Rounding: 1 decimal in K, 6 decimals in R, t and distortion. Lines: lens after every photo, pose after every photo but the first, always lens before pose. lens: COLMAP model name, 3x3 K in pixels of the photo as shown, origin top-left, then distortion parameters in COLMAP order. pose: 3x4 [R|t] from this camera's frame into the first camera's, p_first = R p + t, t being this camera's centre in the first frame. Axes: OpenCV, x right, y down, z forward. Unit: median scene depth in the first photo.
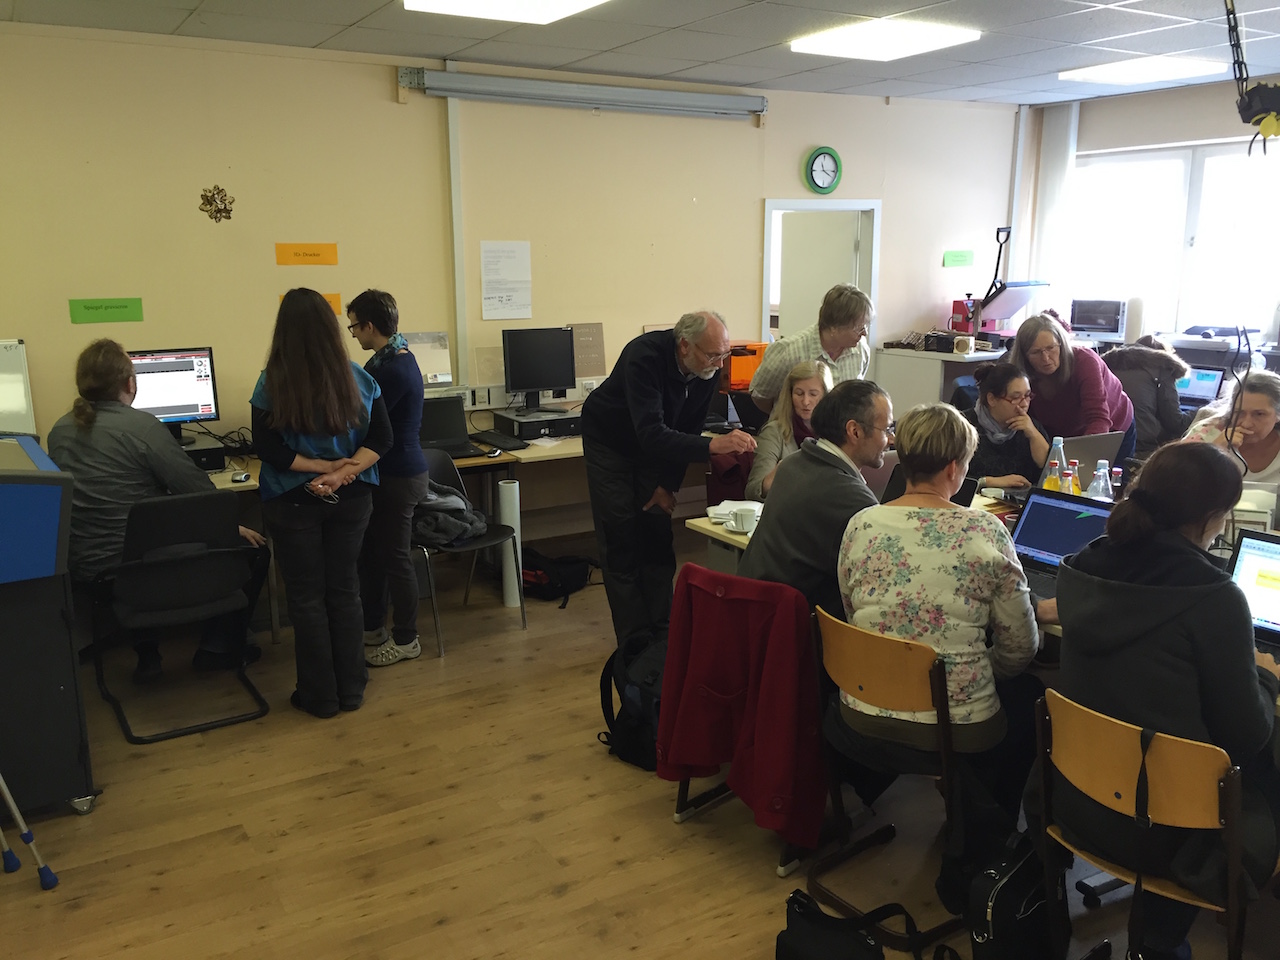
lens RADIAL K [[1085.5, 0, 637.5], [0, 1085.5, 484.5], [0, 0, 1]] dist [0.014312, 0.001235]
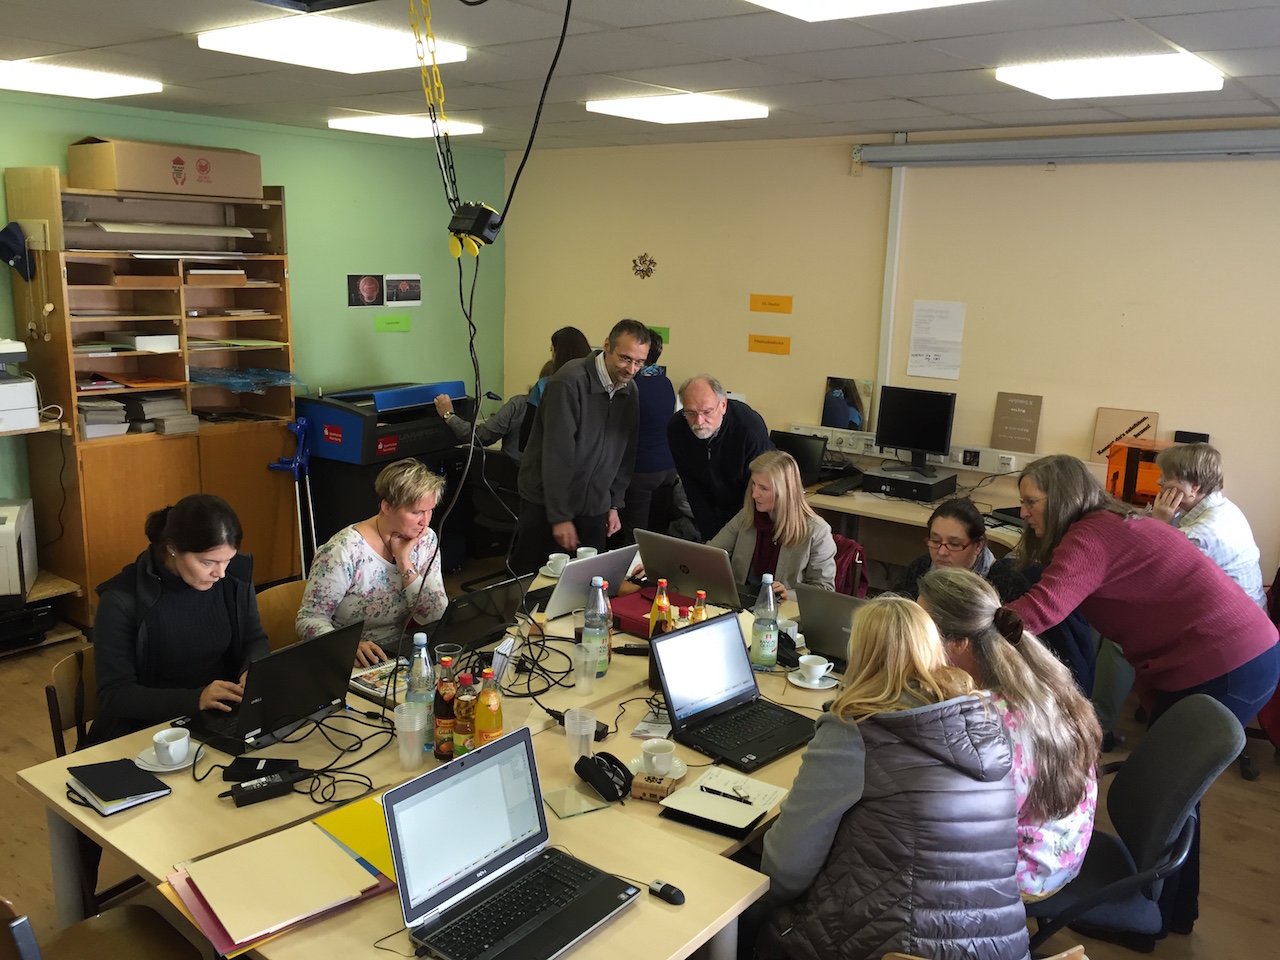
lens RADIAL K [[1085.5, 0, 636.6], [0, 1085.5, 475.4], [0, 0, 1]] dist [0.014312, 0.001235]
pose [[0.343668, 0.203992, -0.916668, 0.742705], [-0.224008, 0.965752, 0.130933, -0.137423], [0.911983, 0.160344, 0.377594, 0.389193]]
